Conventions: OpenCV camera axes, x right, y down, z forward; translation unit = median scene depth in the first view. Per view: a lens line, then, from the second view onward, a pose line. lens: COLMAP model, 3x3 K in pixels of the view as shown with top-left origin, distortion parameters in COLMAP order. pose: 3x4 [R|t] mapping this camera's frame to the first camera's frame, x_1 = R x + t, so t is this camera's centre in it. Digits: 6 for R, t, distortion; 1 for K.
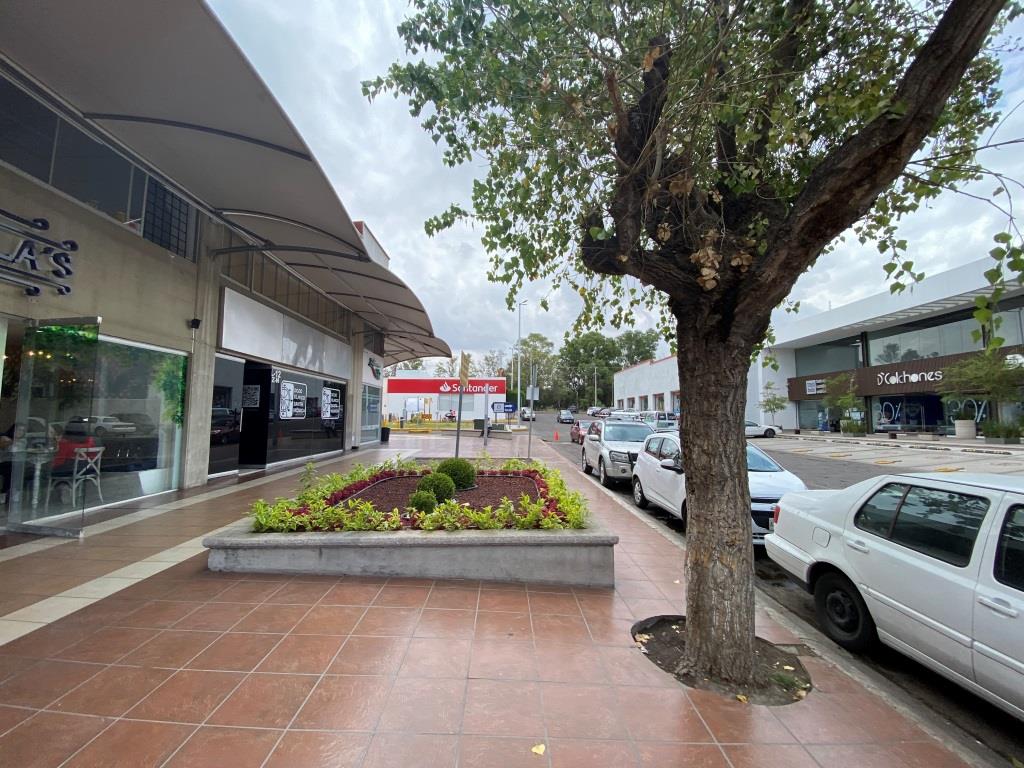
lens RADIAL K [[406.6, 0, 503.5], [0, 406.6, 378.6], [0, 0, 1]] dist [0.011313, -0.014233]
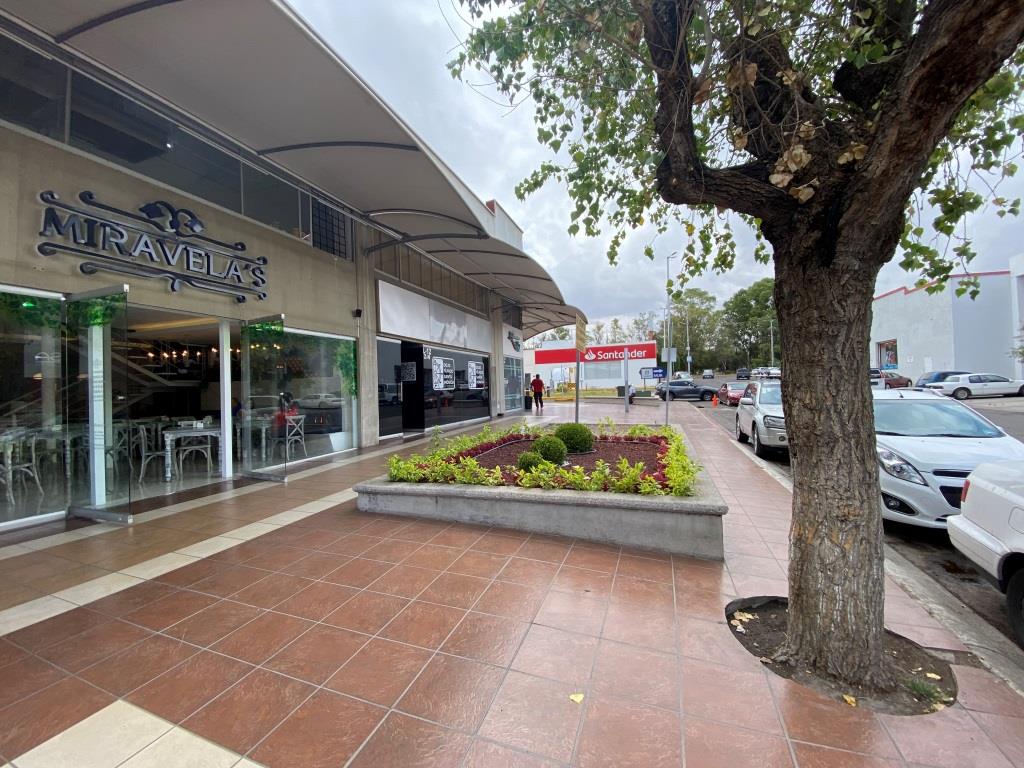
lens RADIAL K [[406.6, 0, 507.9], [0, 406.6, 376.4], [0, 0, 1]] dist [0.011313, -0.014233]
pose [[0.936516, -0.042318, -0.348061, 0.121452], [0.066964, 0.996005, 0.059081, 0.017797], [0.344170, -0.078638, 0.935608, 0.021982]]
